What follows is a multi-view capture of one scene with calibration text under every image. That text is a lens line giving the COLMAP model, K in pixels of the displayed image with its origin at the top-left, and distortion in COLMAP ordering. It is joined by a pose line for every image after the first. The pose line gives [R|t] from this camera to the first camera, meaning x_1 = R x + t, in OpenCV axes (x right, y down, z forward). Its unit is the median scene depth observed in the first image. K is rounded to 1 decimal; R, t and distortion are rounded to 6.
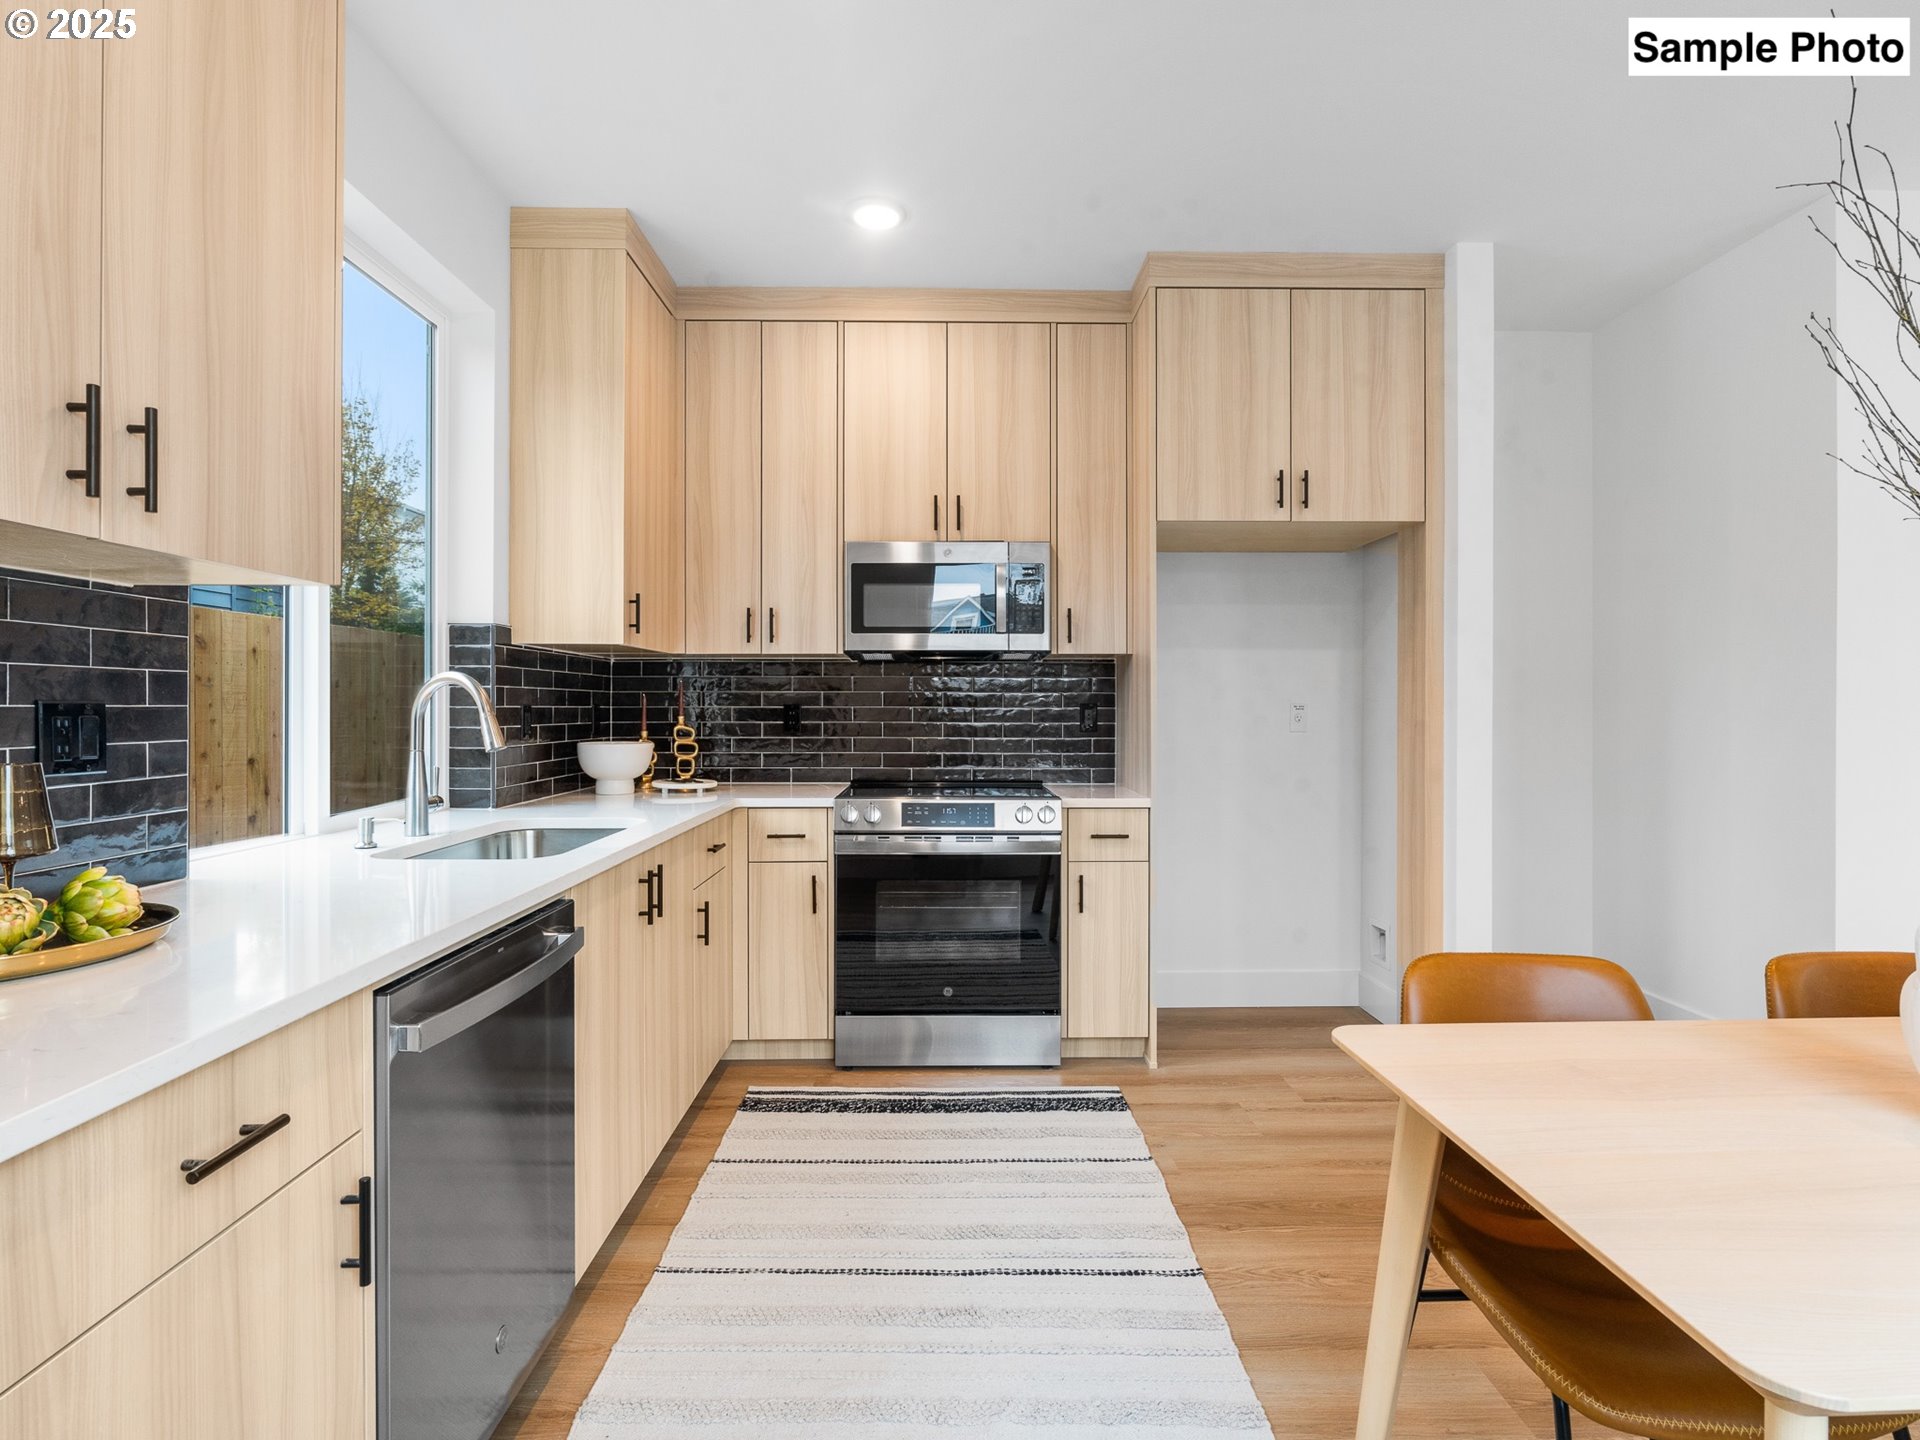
lens RADIAL K [[971.4, 0, 958.9], [0, 971.4, 706.3], [0, 0, 1]] dist [-0.000856, 0.000088]
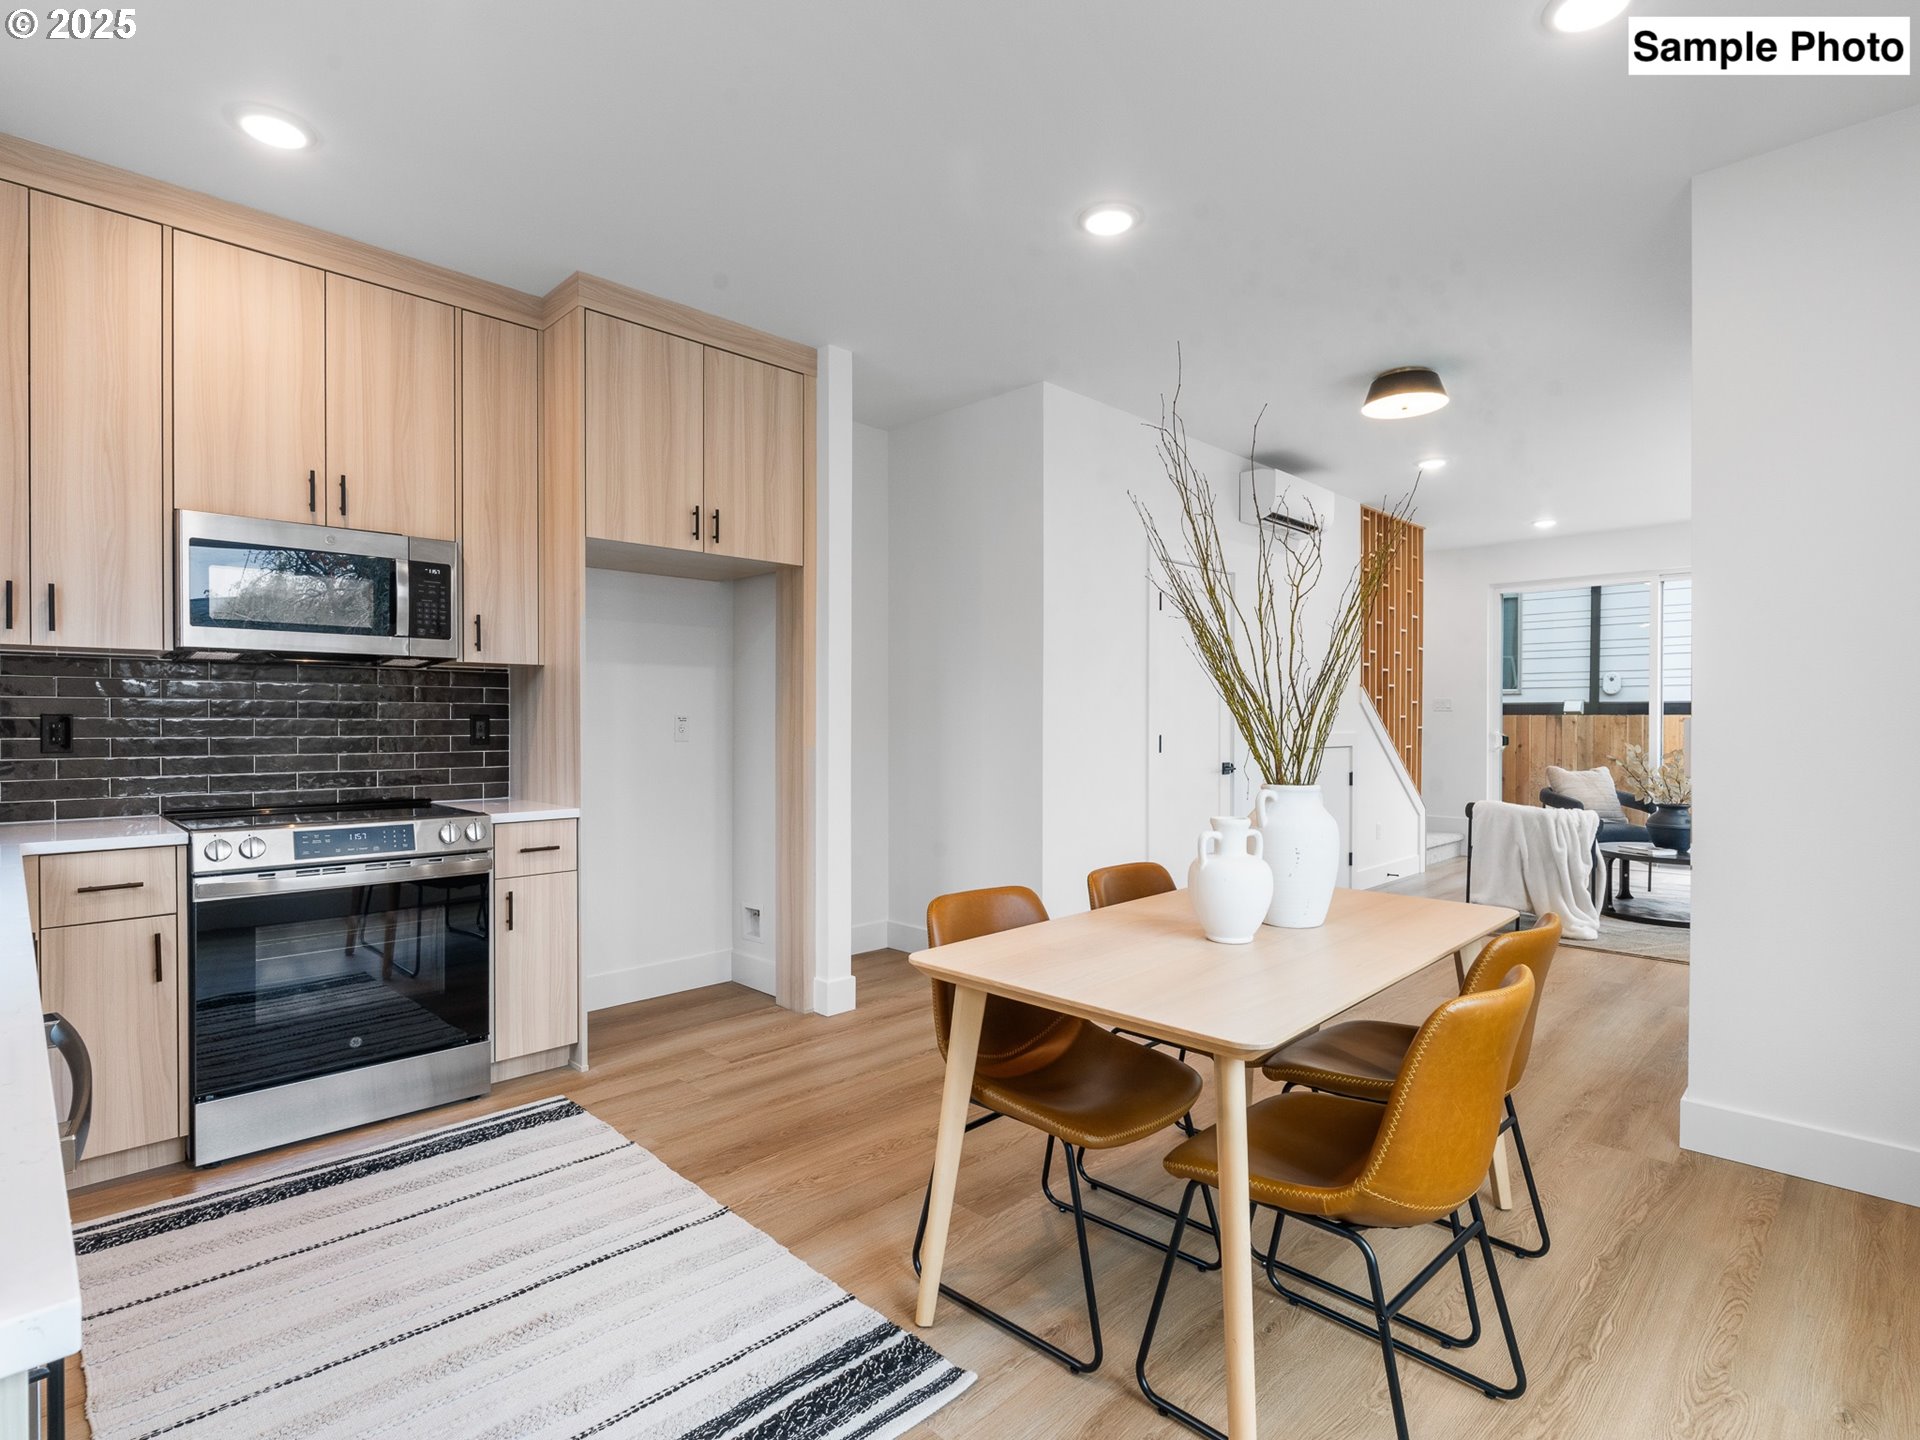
lens RADIAL K [[979.6, 0, 960.0], [0, 979.6, 720.0], [0, 0, 1]] dist [0.002207, 0.000687]
pose [[0.719722, 0.000207, 0.694262, -0.231520], [-0.003036, 0.999991, 0.002850, -0.002226], [-0.694255, -0.004159, 0.719717, -0.017946]]
